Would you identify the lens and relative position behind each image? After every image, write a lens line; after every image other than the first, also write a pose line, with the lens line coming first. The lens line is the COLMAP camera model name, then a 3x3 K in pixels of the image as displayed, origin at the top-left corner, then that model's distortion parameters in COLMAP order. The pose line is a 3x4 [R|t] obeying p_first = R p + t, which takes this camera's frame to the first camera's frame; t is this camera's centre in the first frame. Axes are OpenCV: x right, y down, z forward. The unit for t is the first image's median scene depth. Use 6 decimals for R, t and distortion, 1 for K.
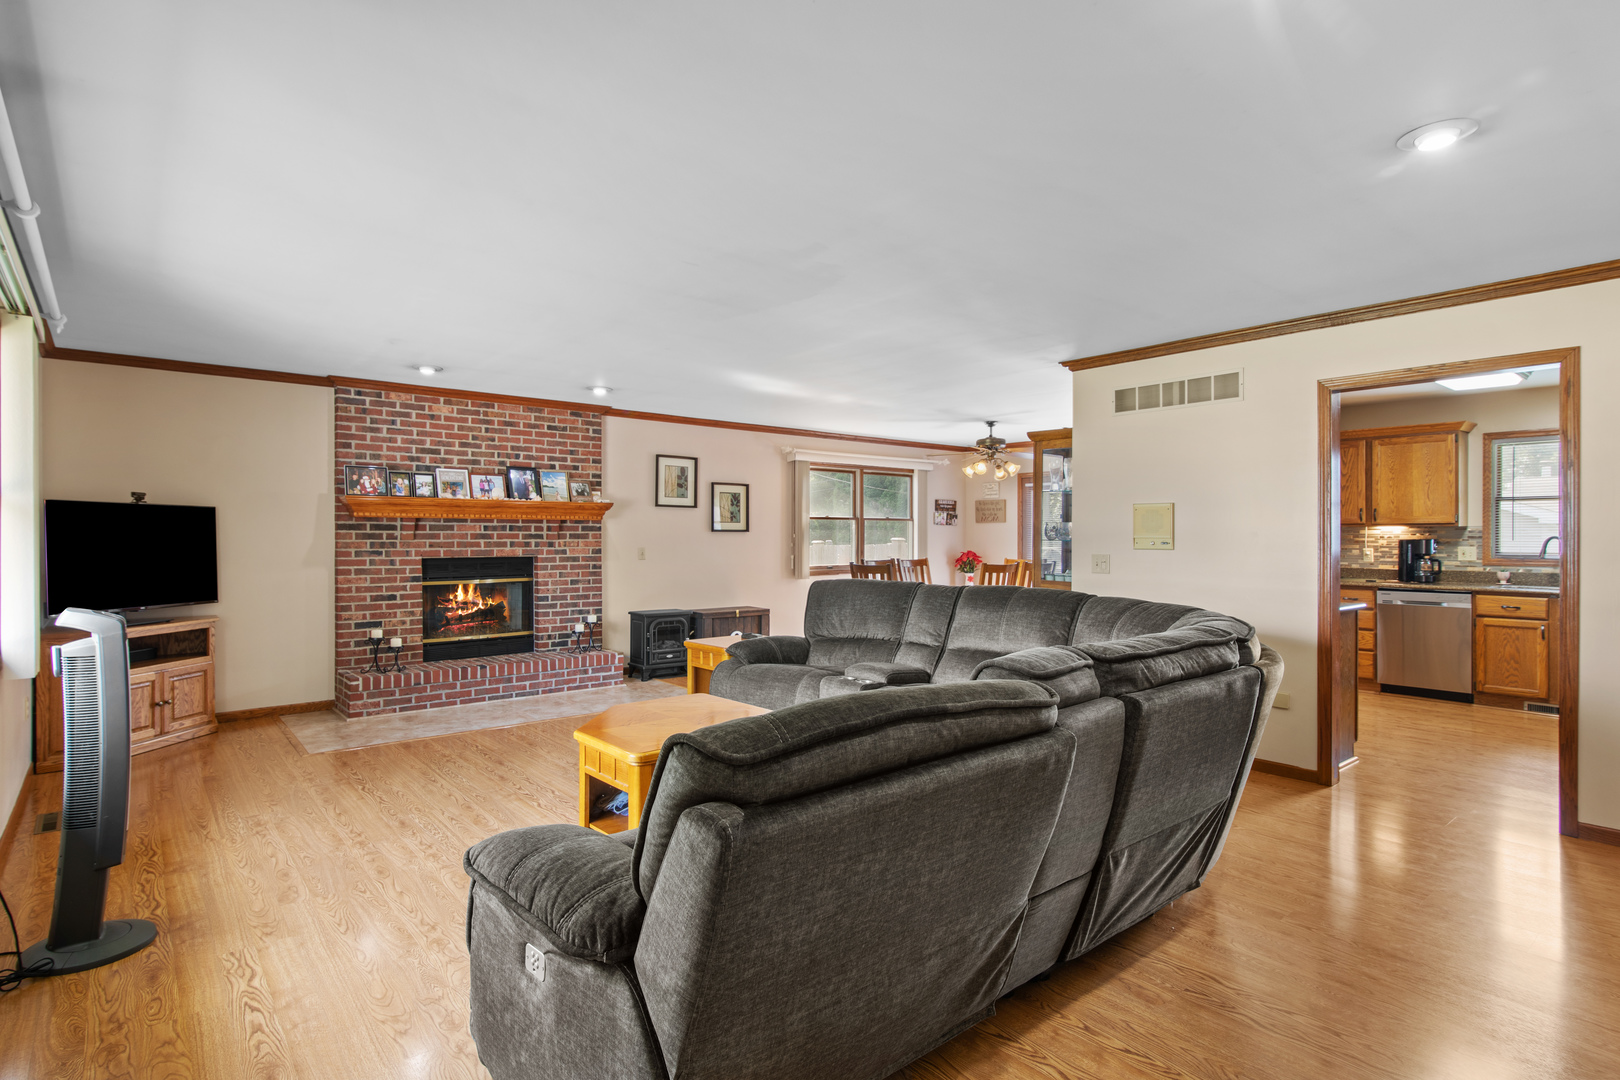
lens RADIAL K [[818.8, 0, 804.8], [0, 818.8, 533.8], [0, 0, 1]] dist [0.004480, 0.000264]
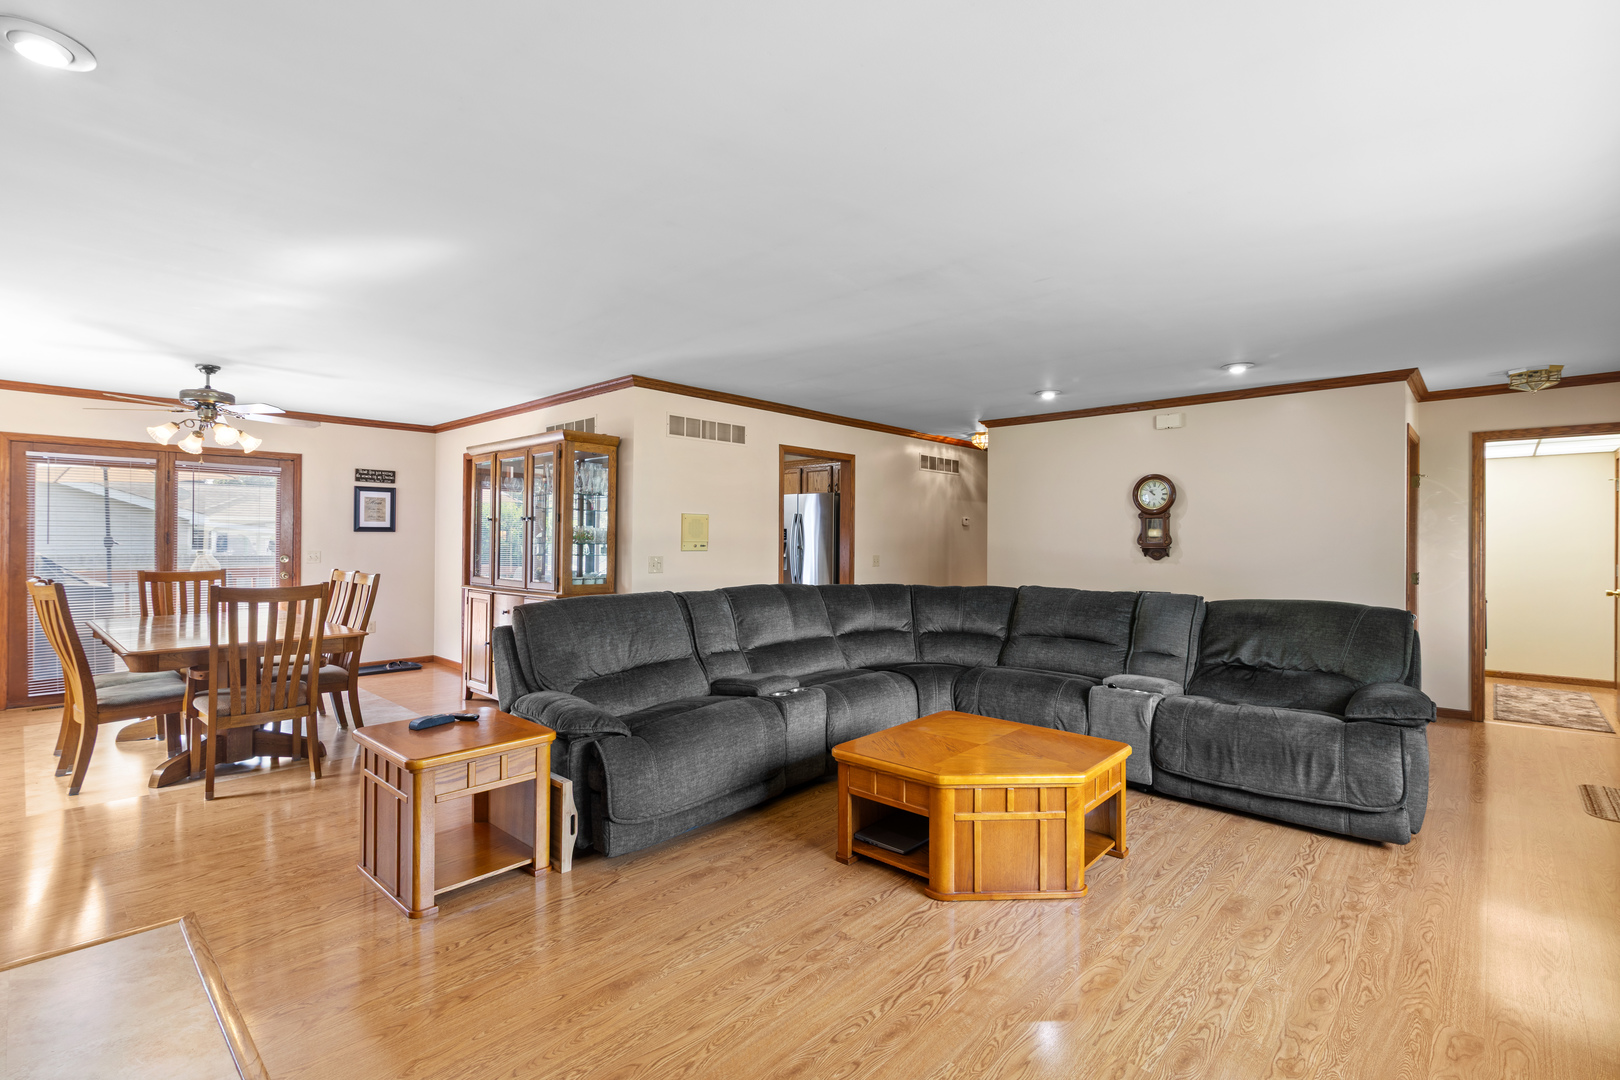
lens RADIAL K [[728.6, 0, 801.8], [0, 728.6, 534.0], [0, 0, 1]] dist [0.006232, -0.000251]
pose [[-0.124795, 0.004583, 0.992172, -0.515535], [-0.008023, 0.999952, -0.005628, -0.000062], [-0.992150, -0.008663, -0.124752, 0.716150]]
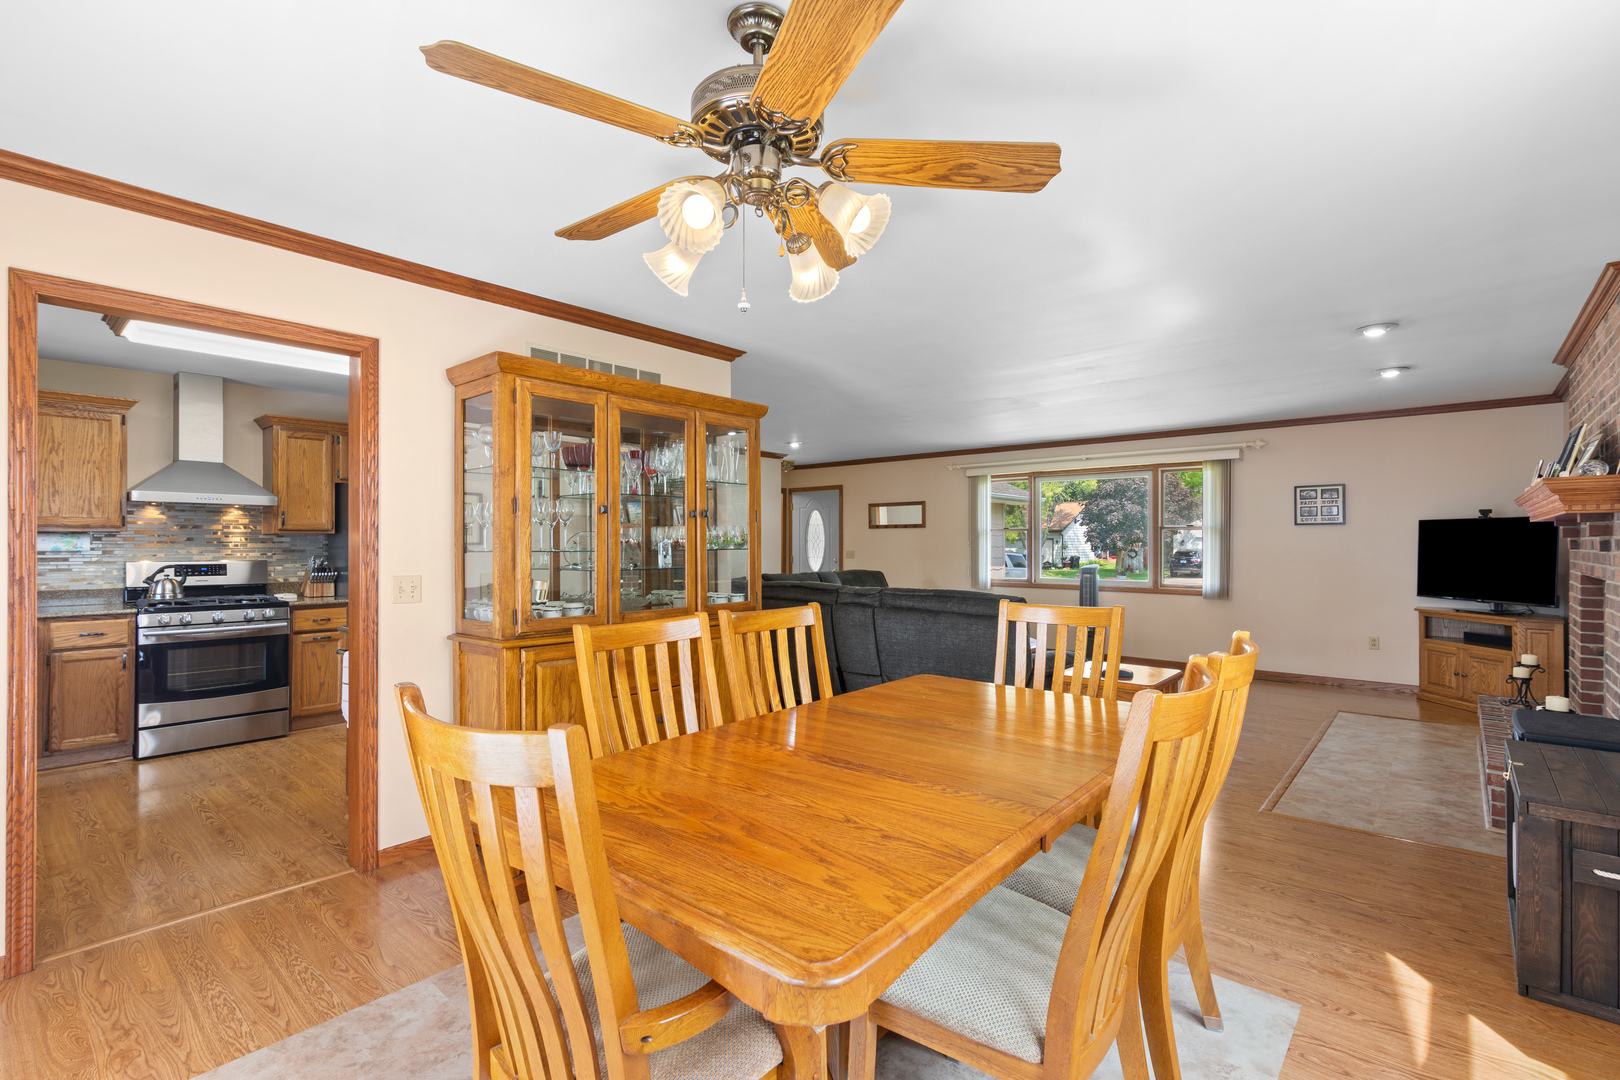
lens RADIAL K [[730.2, 0, 806.9], [0, 730.2, 534.9], [0, 0, 1]] dist [0.001212, -0.000518]
pose [[-0.988541, -0.002911, -0.150925, 0.286280], [-0.001164, 0.999931, -0.011663, 0.002587], [0.150949, -0.011354, -0.988476, 1.436774]]
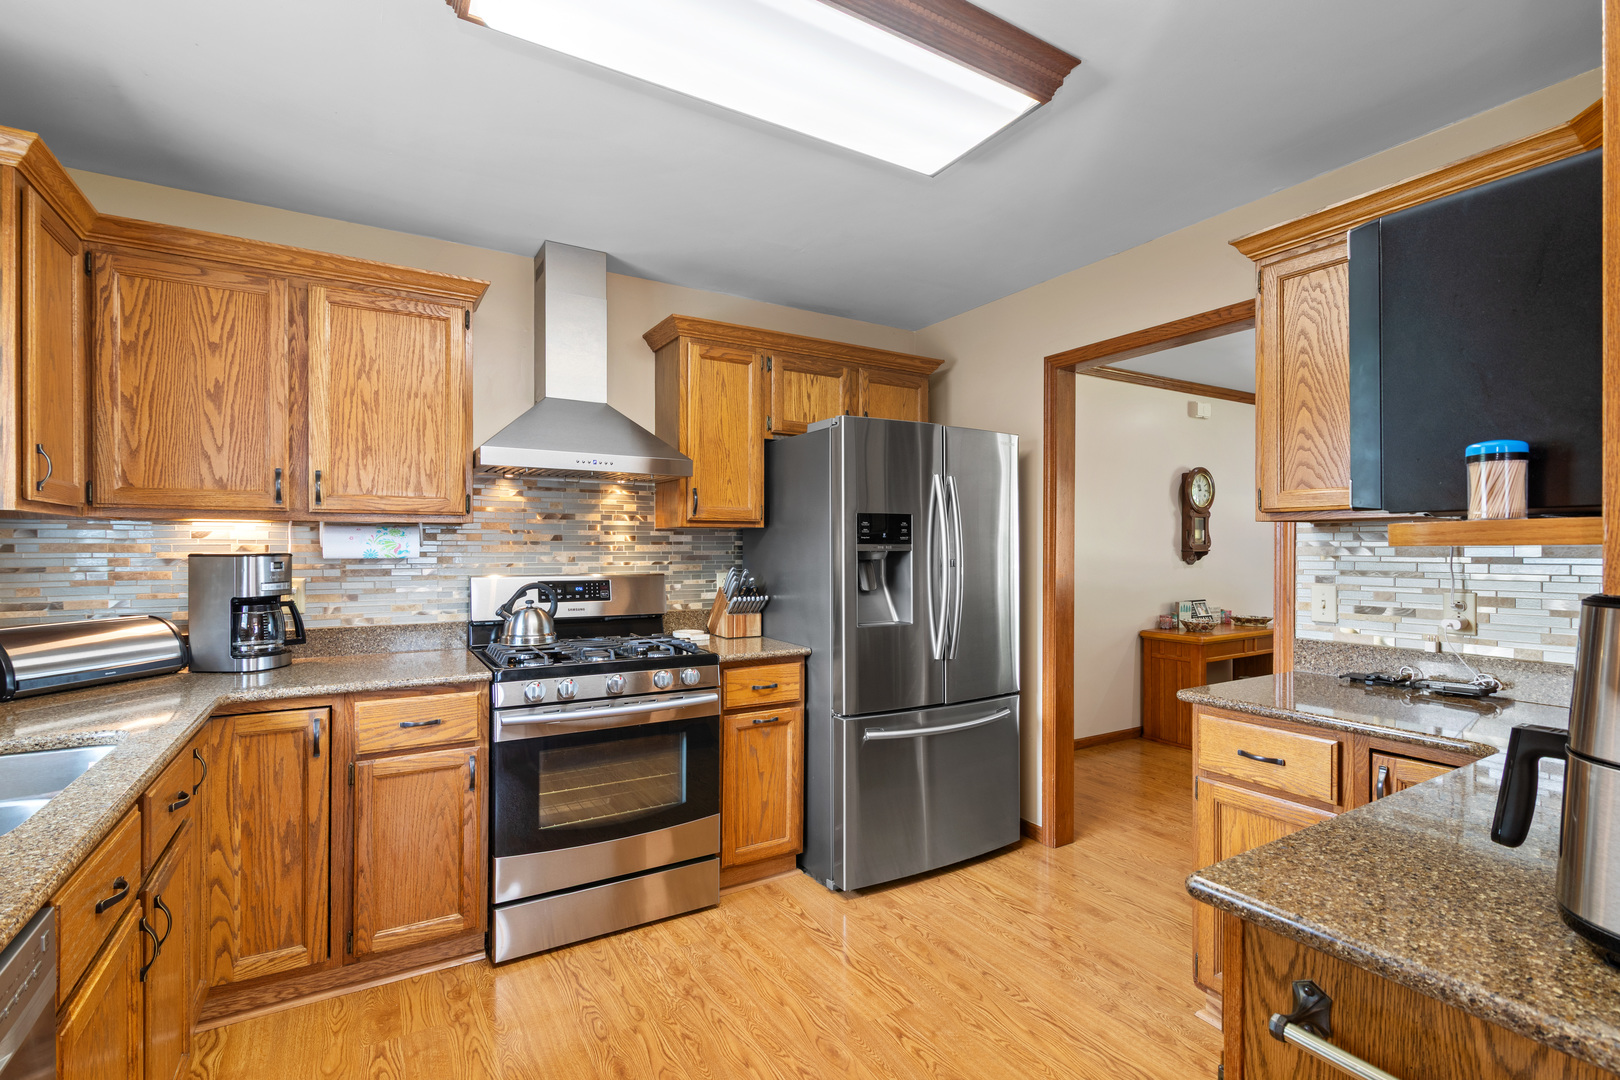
lens RADIAL K [[746.9, 0, 810.0], [0, 746.9, 540.0], [0, 0, 1]] dist [0.001446, 0.000003]
pose [[-0.987646, -0.000252, 0.156701, 0.574258], [-0.001566, 0.999965, -0.008263, 0.003838], [-0.156693, -0.008406, -0.987612, 1.026455]]
